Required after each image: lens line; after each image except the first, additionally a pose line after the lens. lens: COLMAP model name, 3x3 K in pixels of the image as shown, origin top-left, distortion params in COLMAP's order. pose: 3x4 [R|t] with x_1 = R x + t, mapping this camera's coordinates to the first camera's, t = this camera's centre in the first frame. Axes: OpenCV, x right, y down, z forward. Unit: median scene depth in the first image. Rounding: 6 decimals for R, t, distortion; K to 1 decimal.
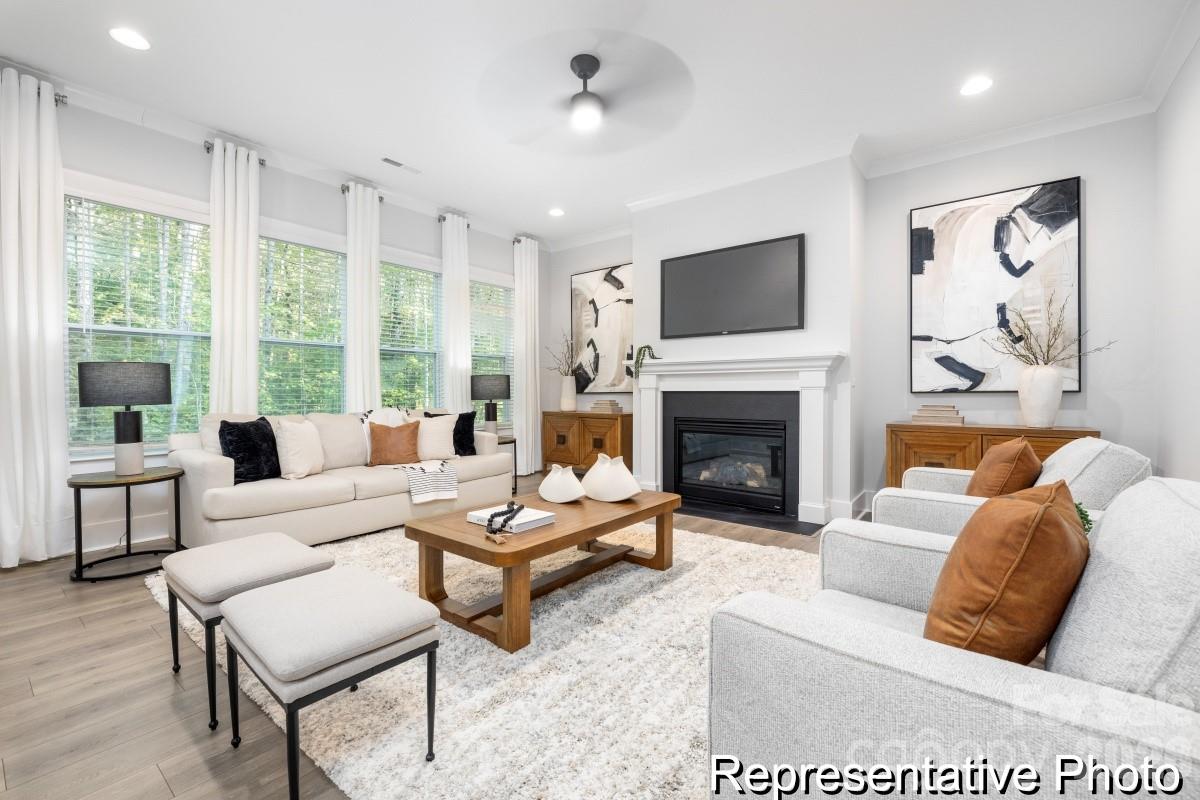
lens RADIAL K [[504.1, 0, 602.3], [0, 504.1, 393.4], [0, 0, 1]] dist [0.000249, 0.000084]
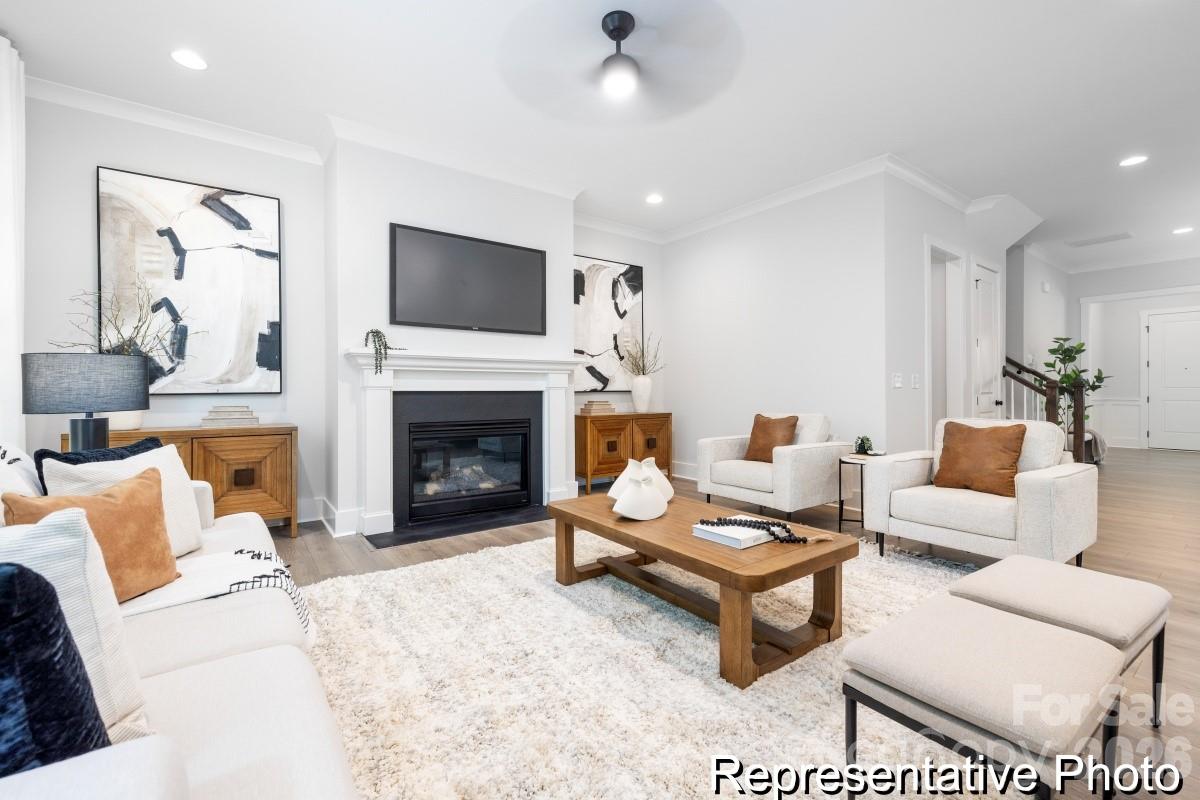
lens RADIAL K [[504.1, 0, 602.3], [0, 504.1, 393.4], [0, 0, 1]] dist [0.000249, 0.000084]
pose [[0.273980, -0.005521, 0.961719, -0.646509], [0.003996, 0.999981, 0.004603, -0.003878], [-0.961727, 0.002582, 0.273997, 0.565412]]
